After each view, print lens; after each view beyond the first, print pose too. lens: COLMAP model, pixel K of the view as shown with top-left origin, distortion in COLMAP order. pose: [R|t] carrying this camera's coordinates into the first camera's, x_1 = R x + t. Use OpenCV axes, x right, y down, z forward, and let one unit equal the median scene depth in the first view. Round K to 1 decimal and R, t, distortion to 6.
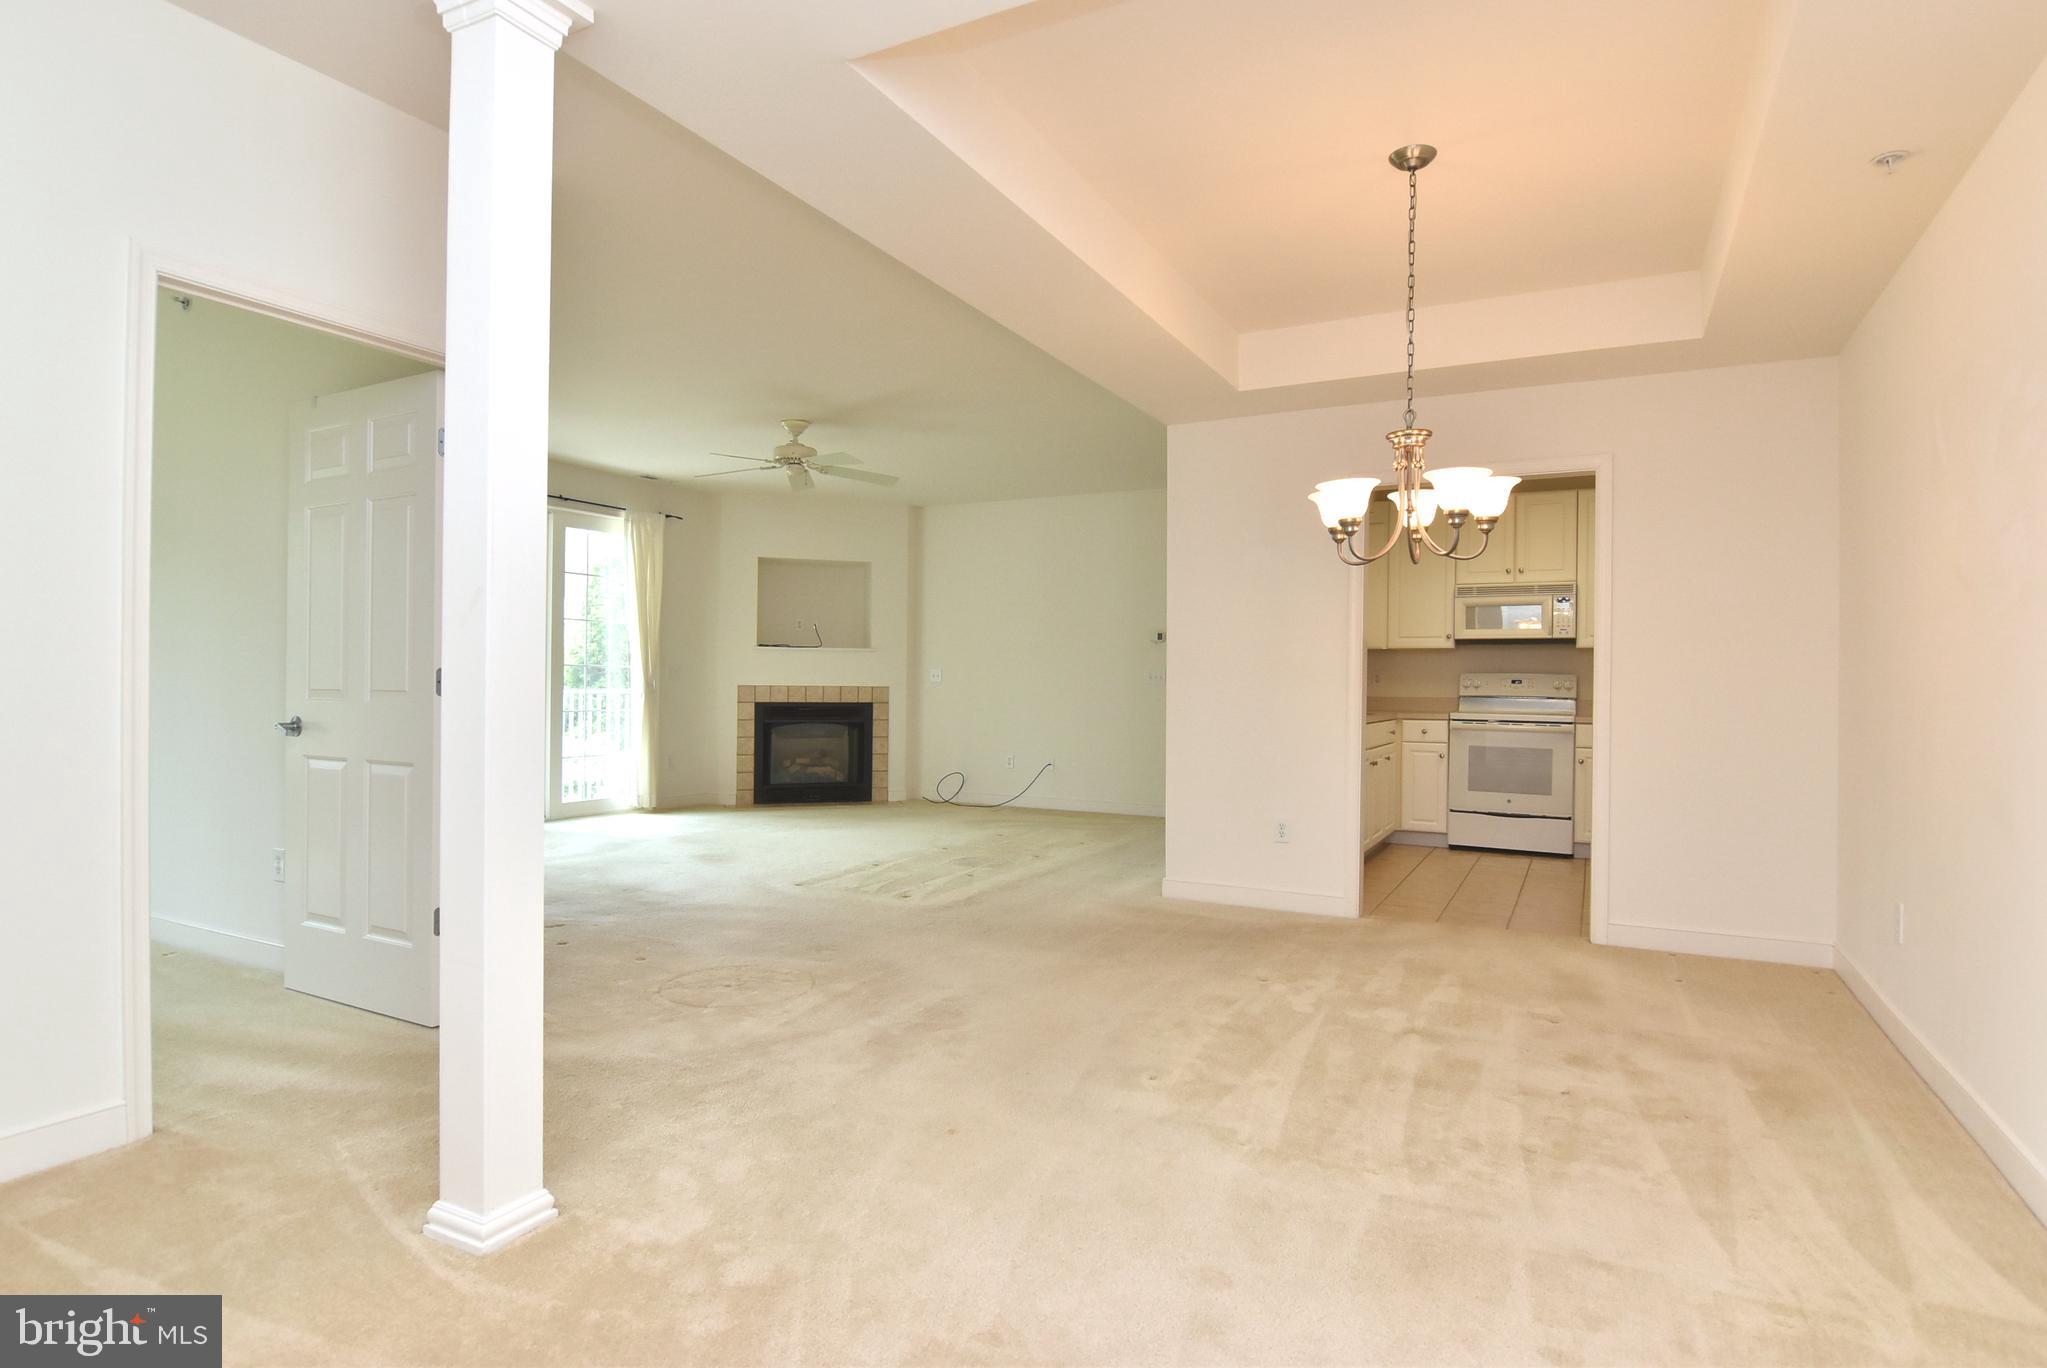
lens RADIAL K [[1091.1, 0, 1034.2], [0, 1091.1, 688.3], [0, 0, 1]] dist [-0.012440, -0.000245]
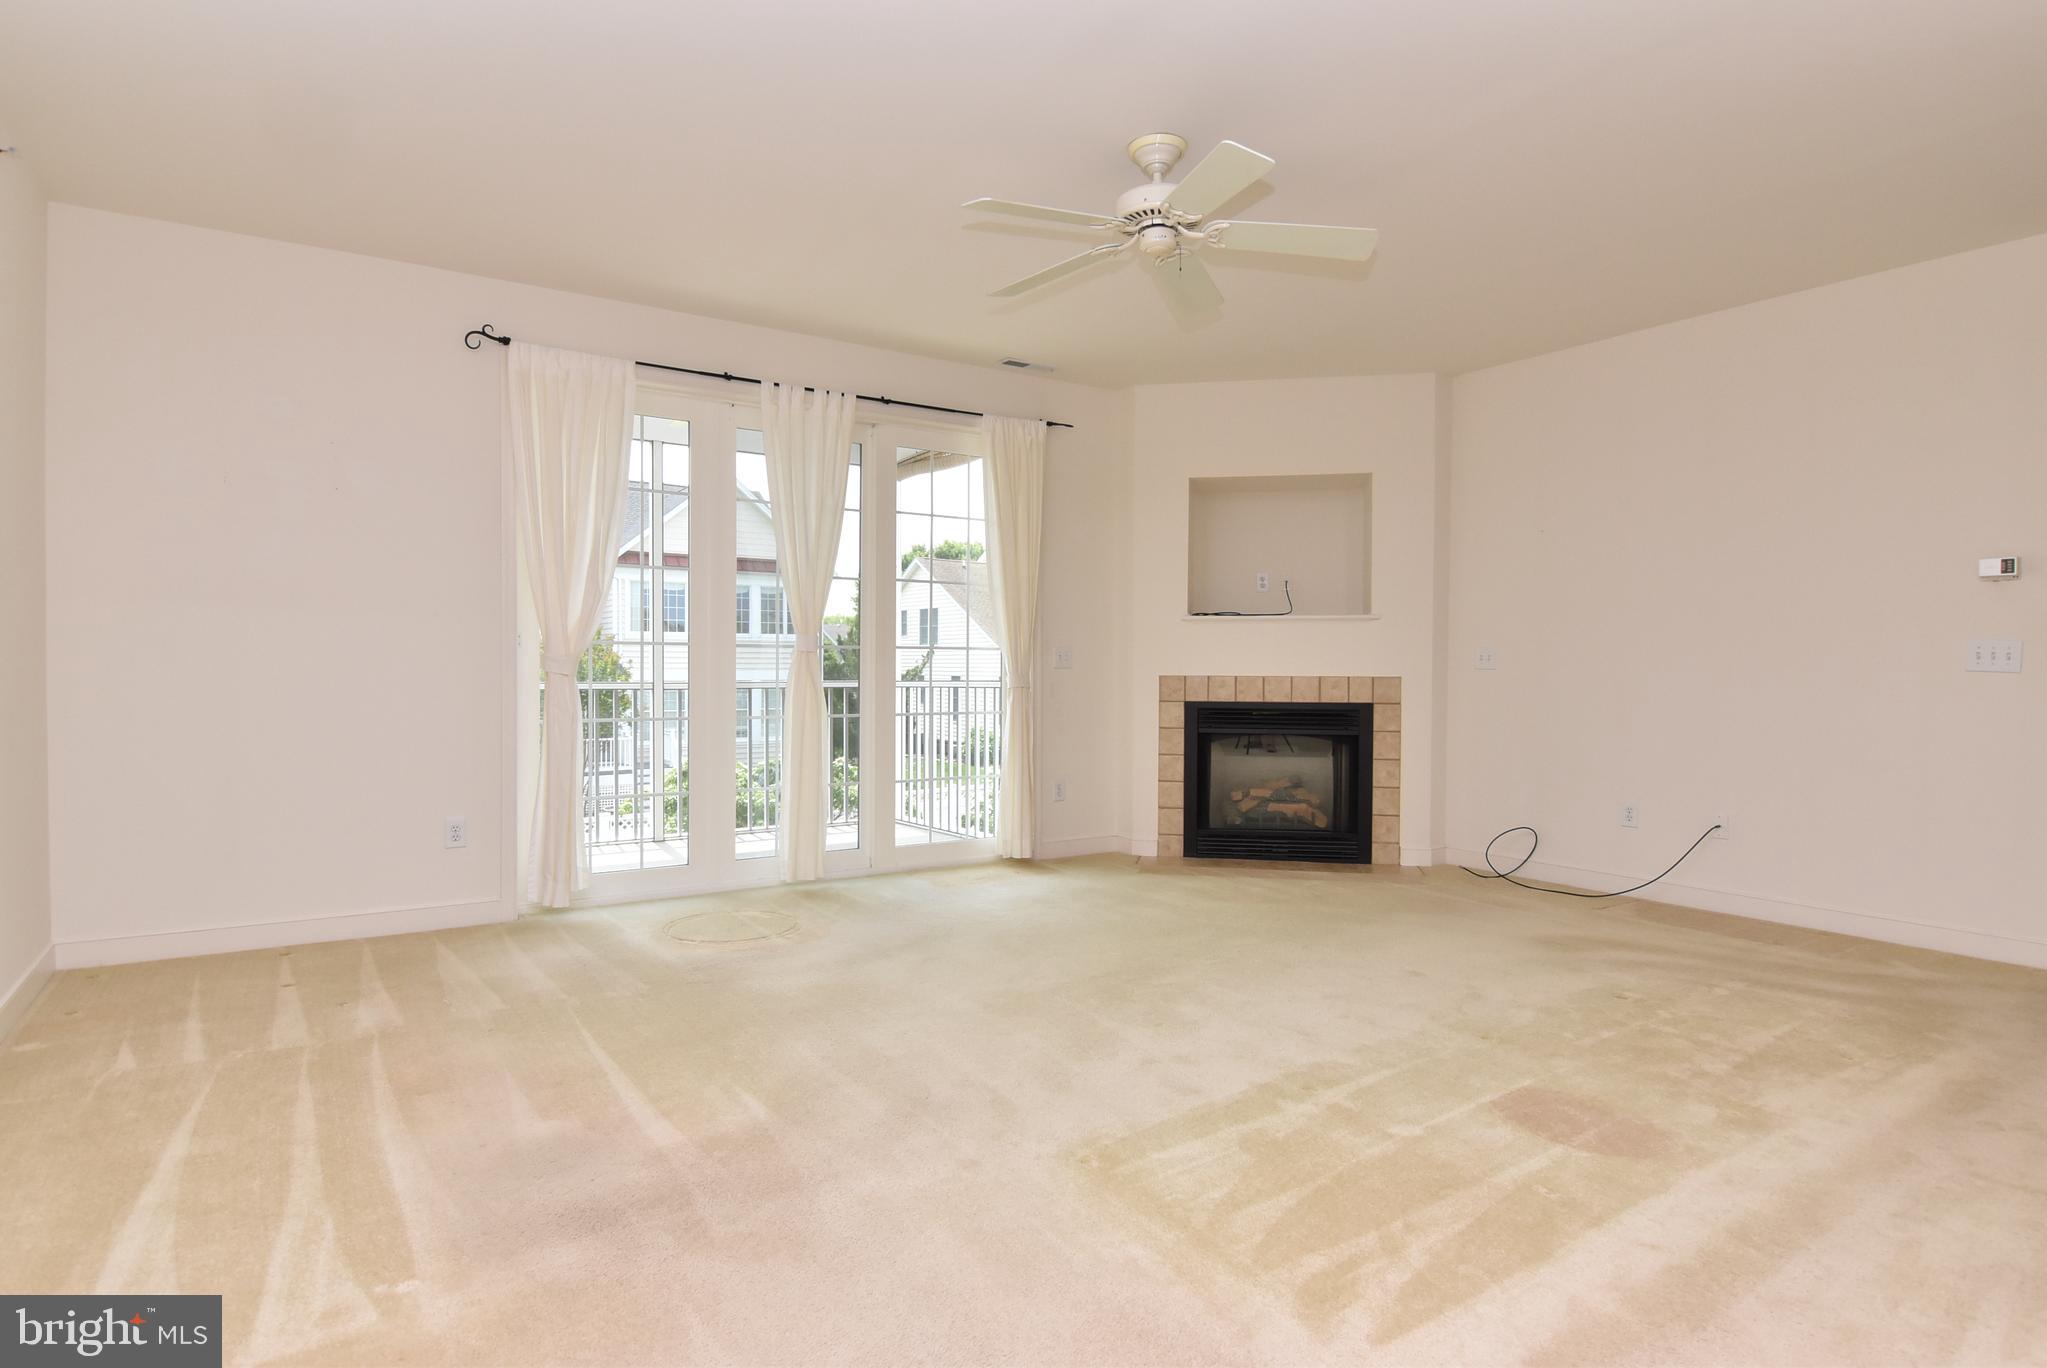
lens RADIAL K [[1091.1, 0, 1029.0], [0, 1091.1, 693.2], [0, 0, 1]] dist [-0.012440, -0.000245]
pose [[0.870833, 0.004863, -0.491555, -0.016357], [0.001196, 0.999927, 0.012011, -0.000126], [0.491578, -0.011047, 0.870764, 0.380406]]
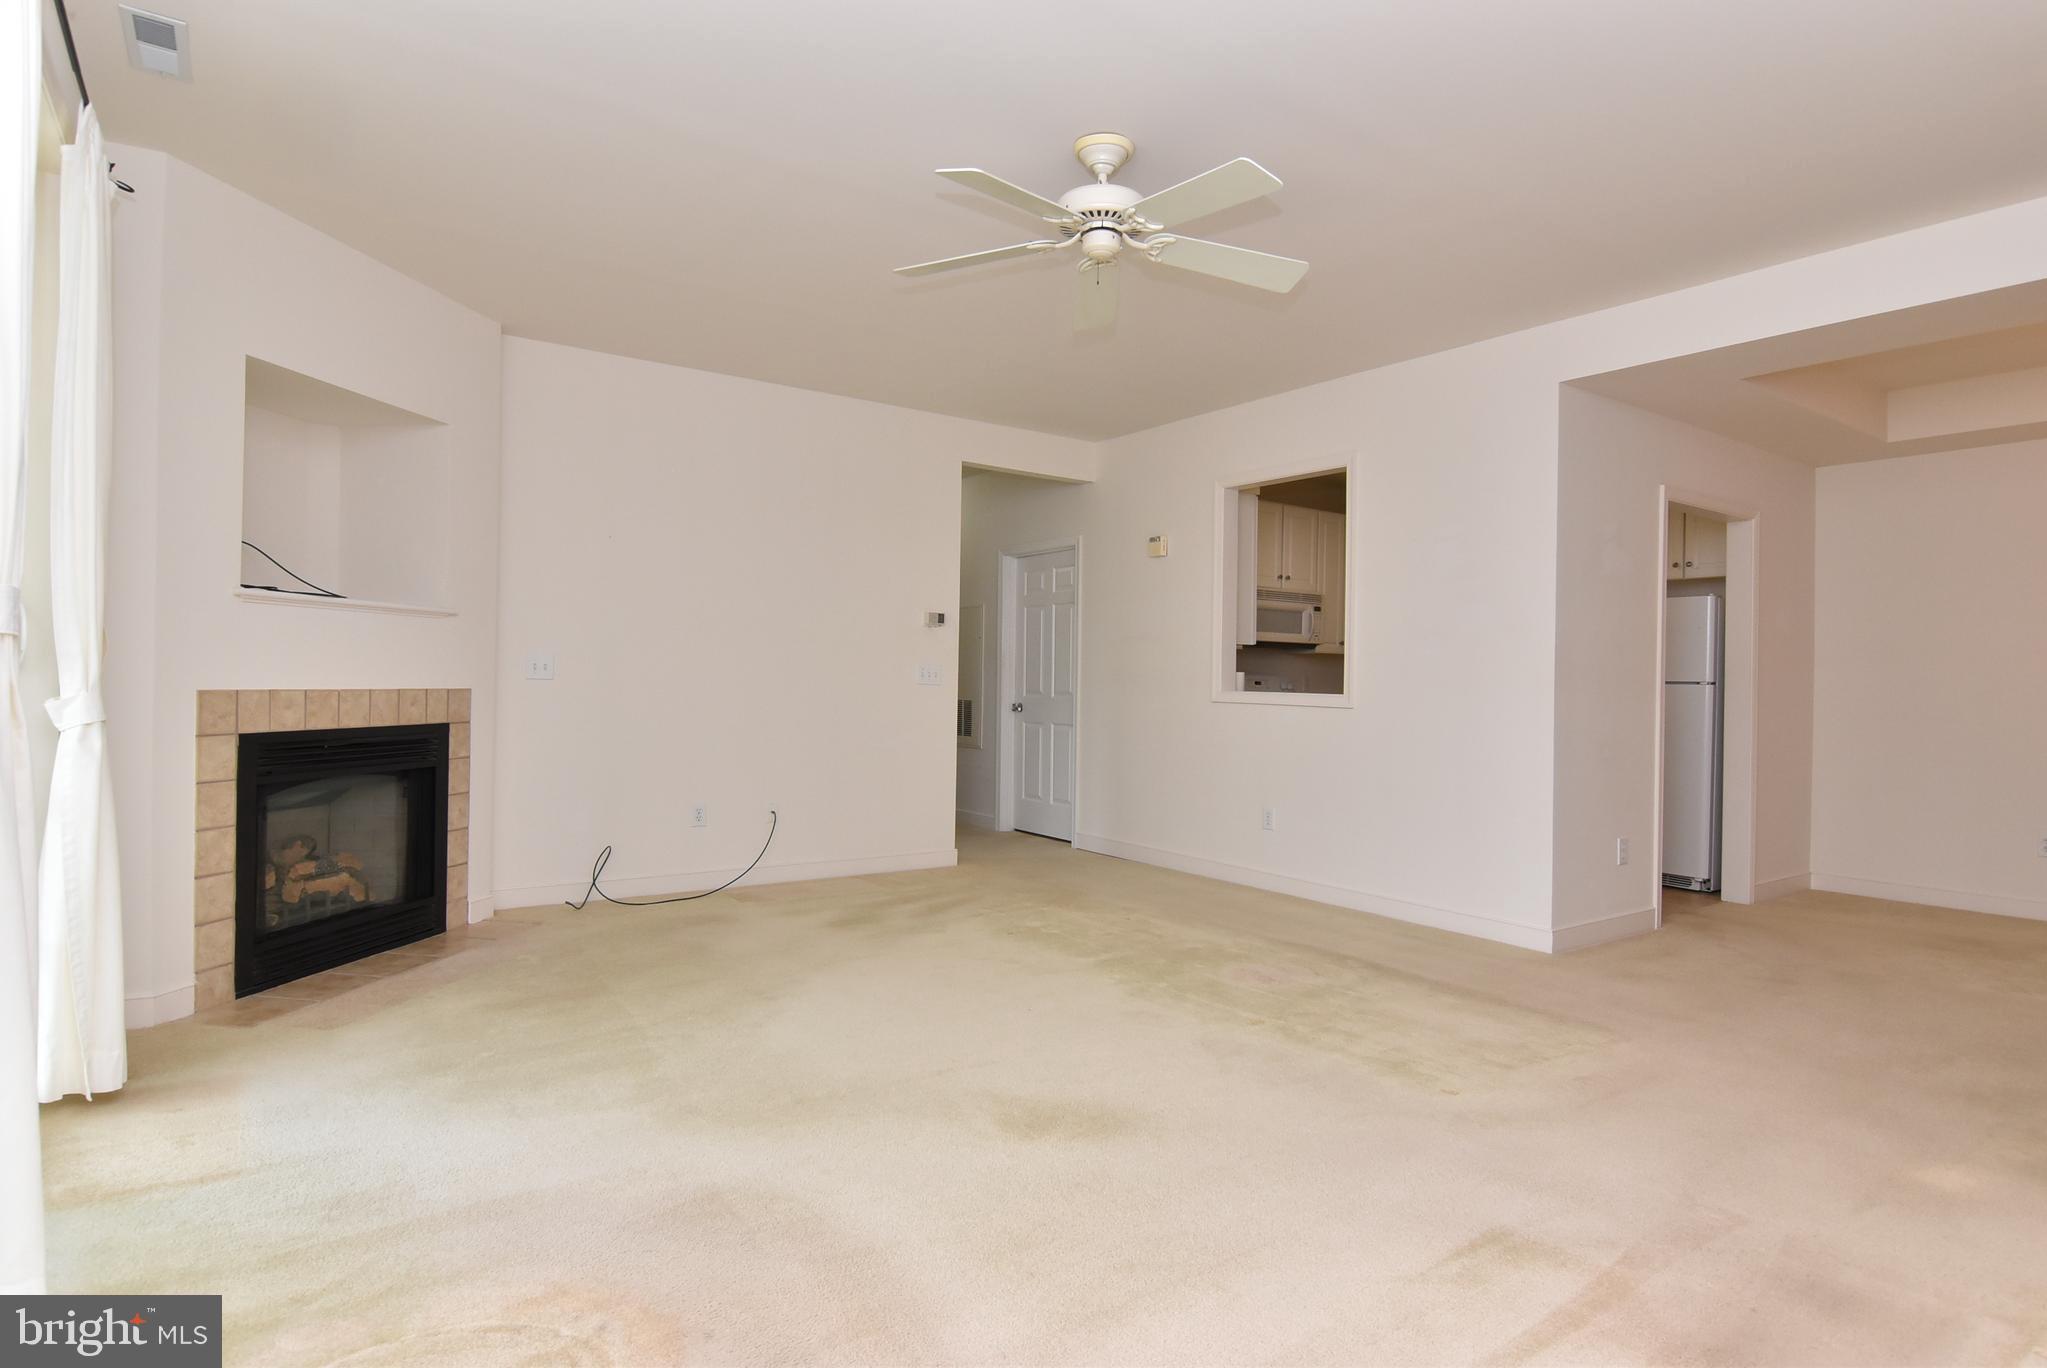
lens RADIAL K [[1091.1, 0, 1047.2], [0, 1091.1, 683.3], [0, 0, 1]] dist [-0.012440, -0.000245]
pose [[0.441420, -0.003299, 0.897295, -0.465917], [-0.003462, 0.999980, 0.005380, -0.008028], [-0.897294, -0.005481, 0.441399, 0.568040]]
